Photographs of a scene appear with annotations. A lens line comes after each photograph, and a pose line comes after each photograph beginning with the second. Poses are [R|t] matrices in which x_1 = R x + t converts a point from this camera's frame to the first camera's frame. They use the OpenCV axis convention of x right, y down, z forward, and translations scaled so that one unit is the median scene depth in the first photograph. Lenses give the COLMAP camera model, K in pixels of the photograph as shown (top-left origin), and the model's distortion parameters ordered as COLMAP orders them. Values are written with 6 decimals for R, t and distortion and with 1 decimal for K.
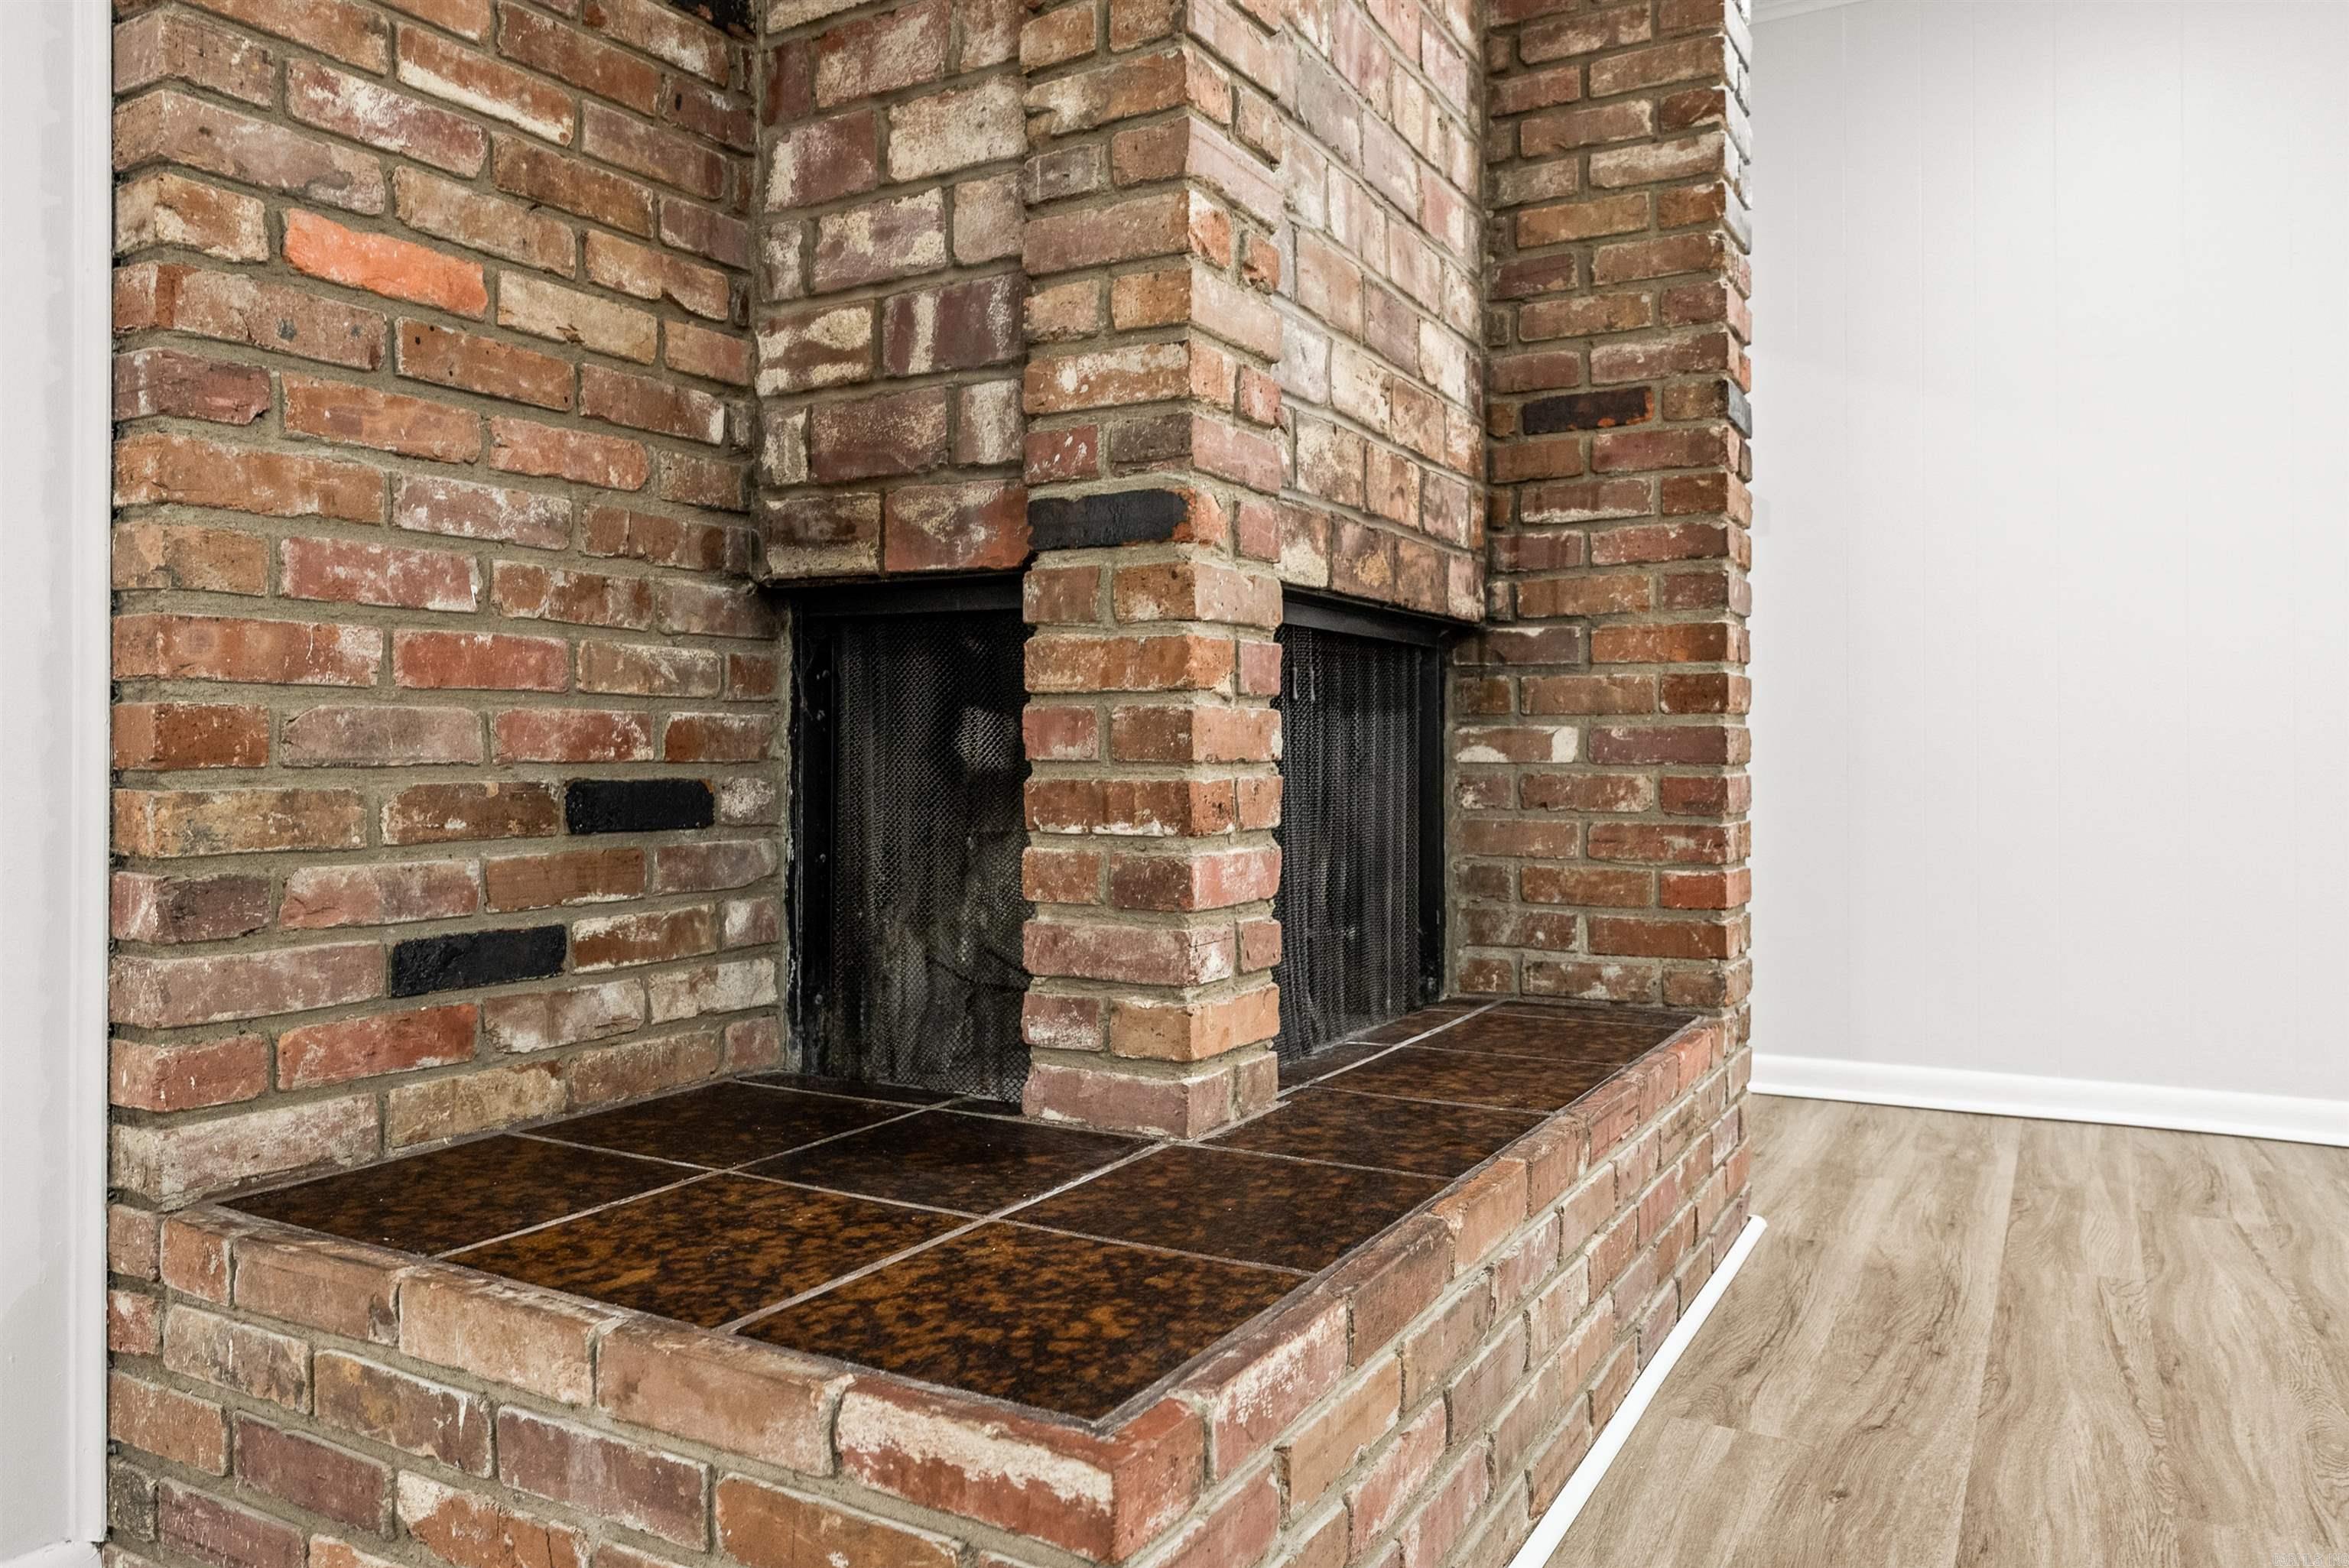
lens RADIAL K [[1563.9, 0, 1175.9], [0, 1563.9, 772.9], [0, 0, 1]] dist [0.002403, 0.000188]
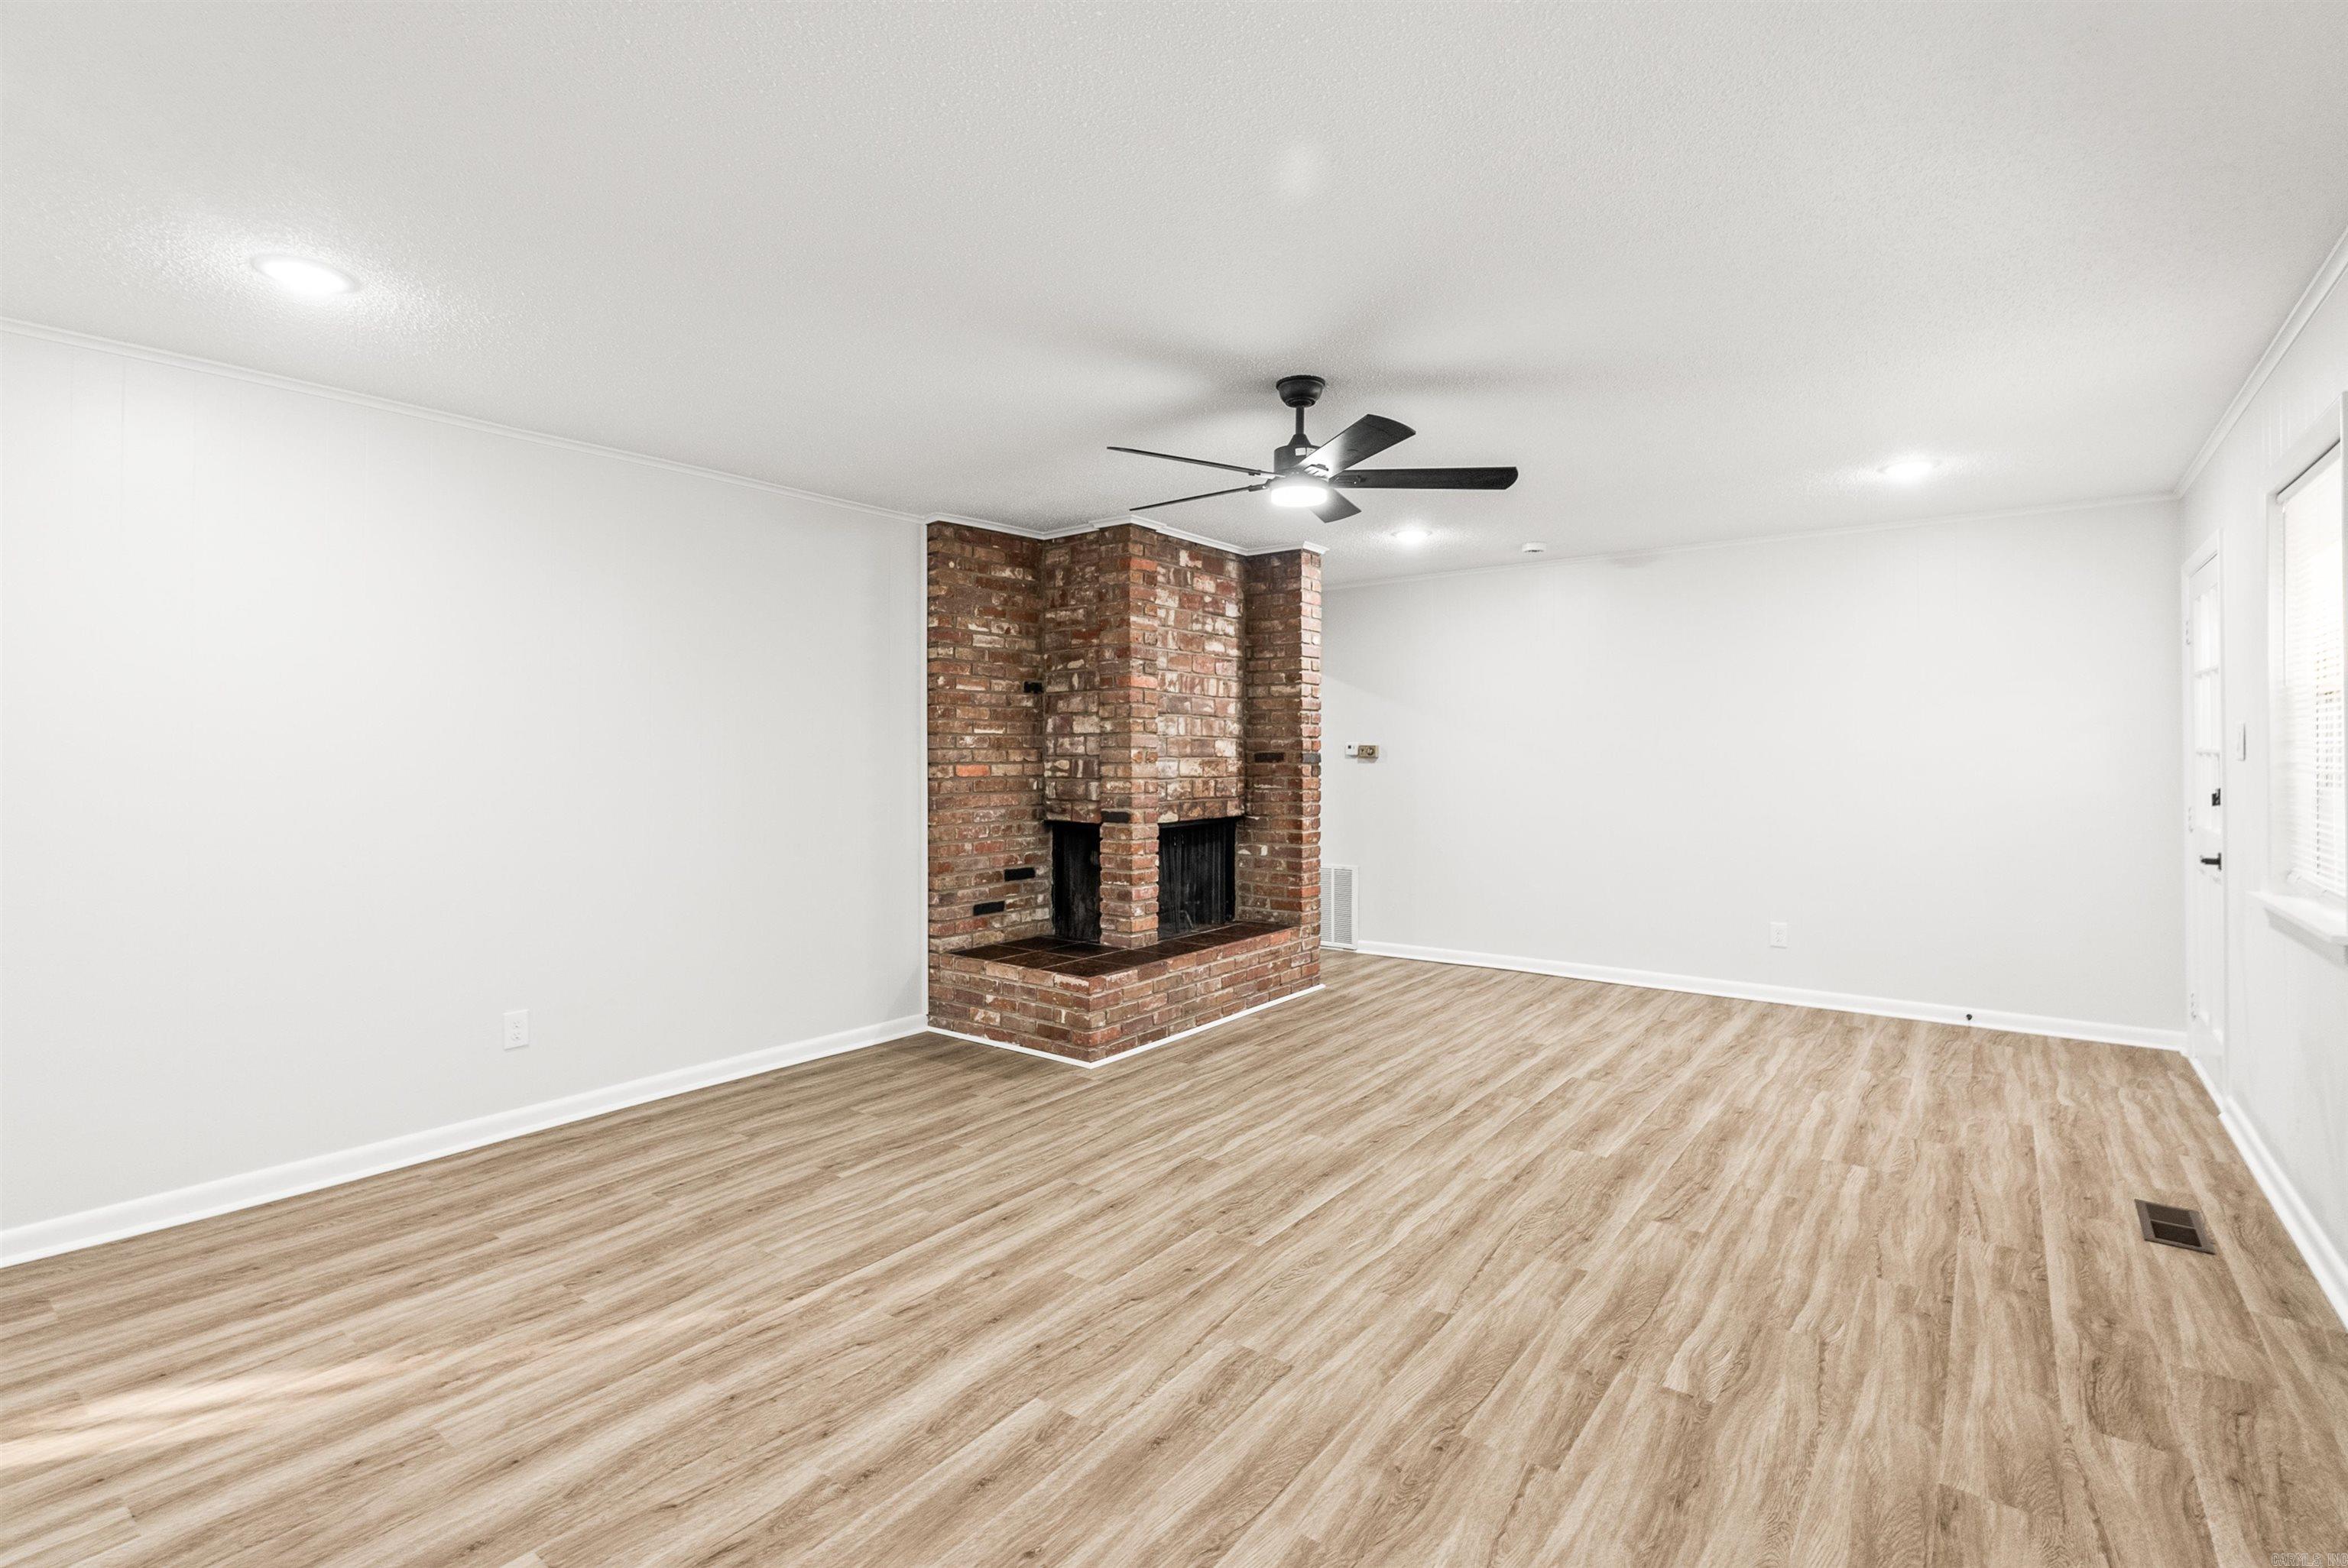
lens RADIAL K [[1051.4, 0, 1170.5], [0, 1051.4, 777.5], [0, 0, 1]] dist [-0.009362, 0.001545]
pose [[0.988620, -0.002304, -0.150419, 0.550482], [0.003376, 0.999971, 0.006875, -0.279733], [0.150399, -0.007304, 0.988598, -1.947026]]
